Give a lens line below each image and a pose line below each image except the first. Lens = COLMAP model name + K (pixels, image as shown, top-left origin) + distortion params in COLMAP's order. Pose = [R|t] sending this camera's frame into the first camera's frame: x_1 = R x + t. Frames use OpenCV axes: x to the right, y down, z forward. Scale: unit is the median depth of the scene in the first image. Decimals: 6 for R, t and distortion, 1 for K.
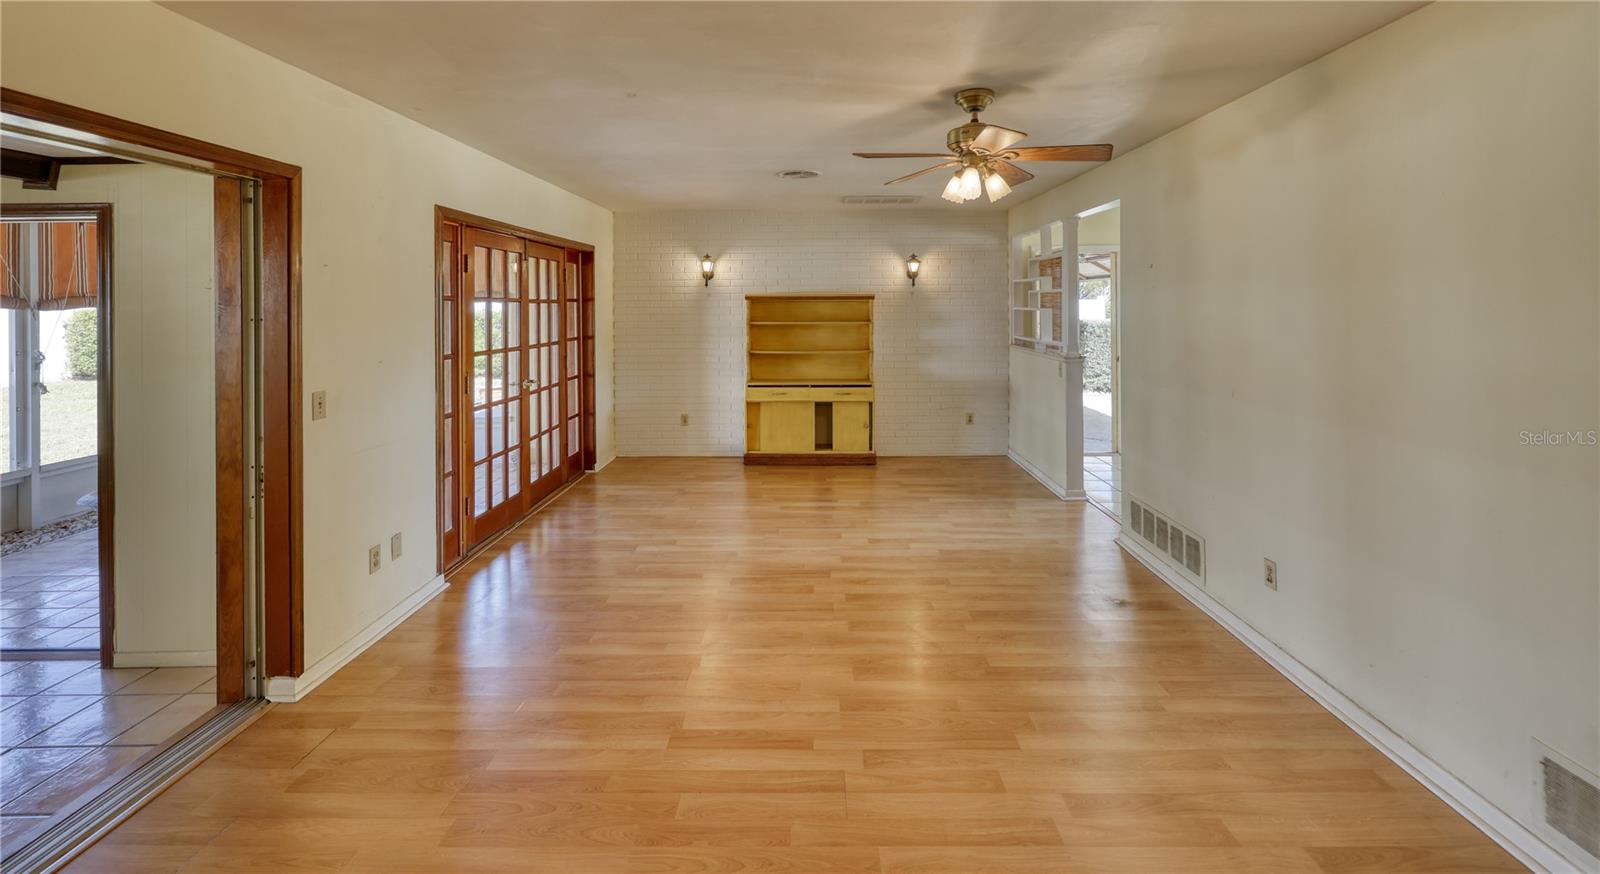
lens RADIAL K [[658.2, 0, 840.0], [0, 658.2, 297.7], [0, 0, 1]] dist [0.000388, -0.000170]
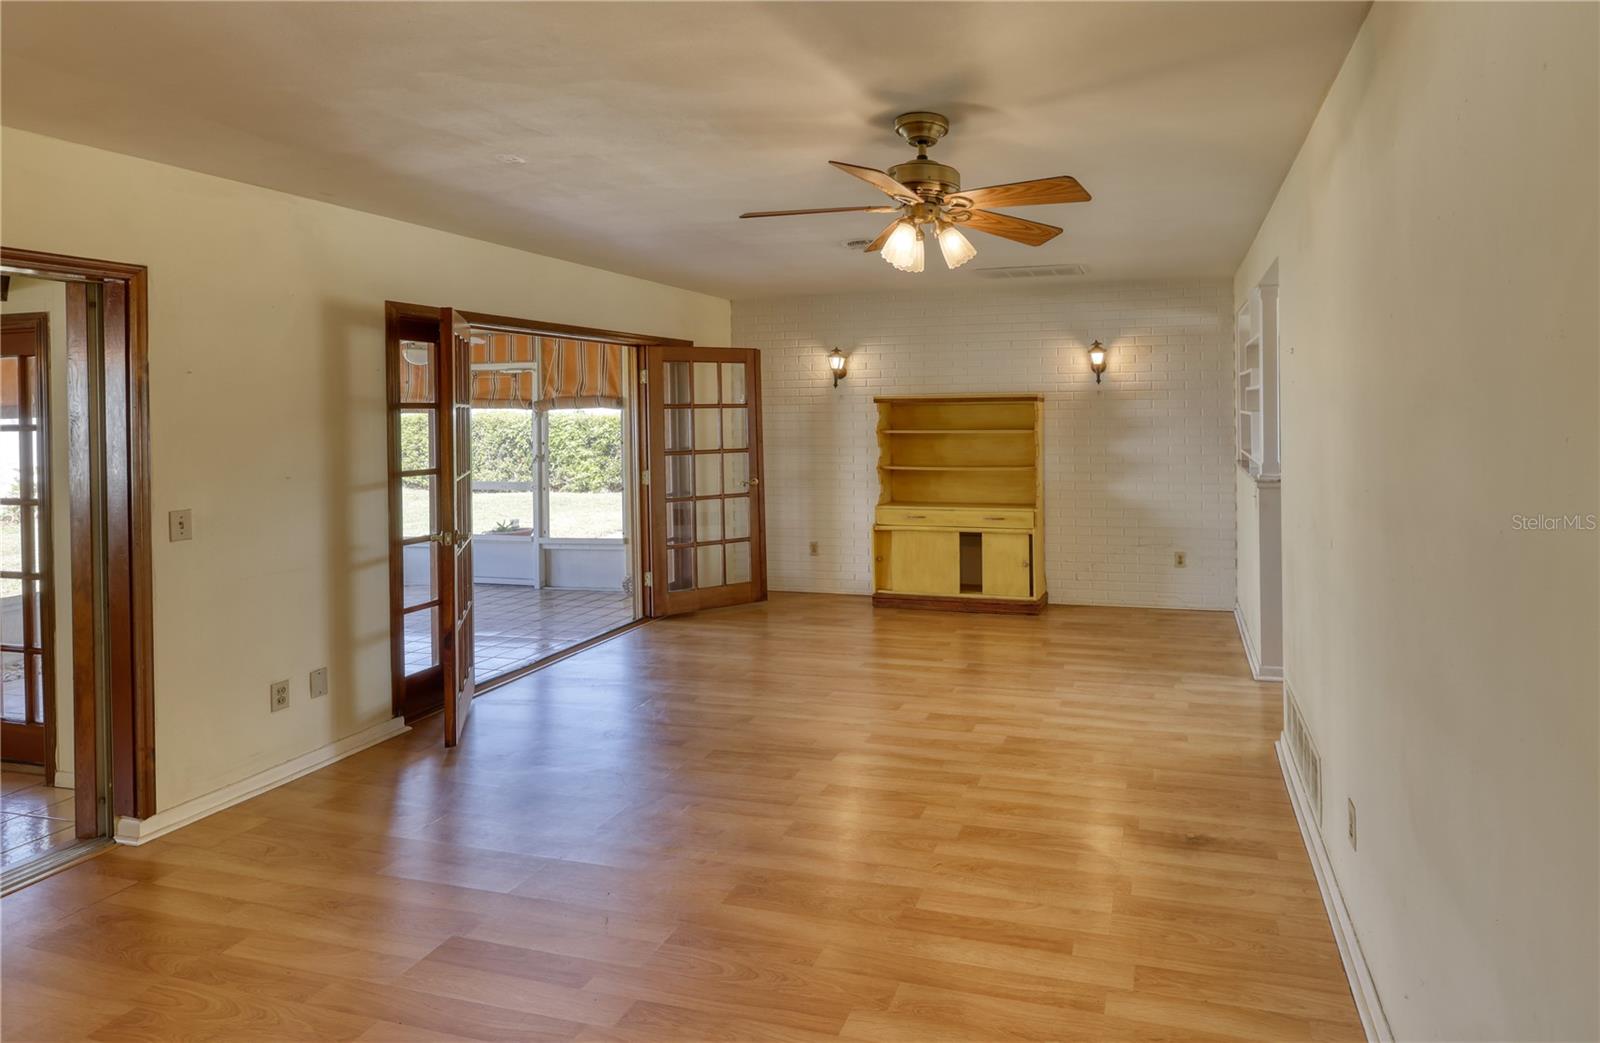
lens RADIAL K [[804.3, 0, 1003.5], [0, 804.3, 413.0], [0, 0, 1]] dist [-0.004720, 0.000691]
pose [[0.973040, -0.004775, -0.230586, 0.334229], [0.009200, 0.999794, 0.018119, -0.001676], [0.230452, -0.019752, 0.972883, 0.106771]]
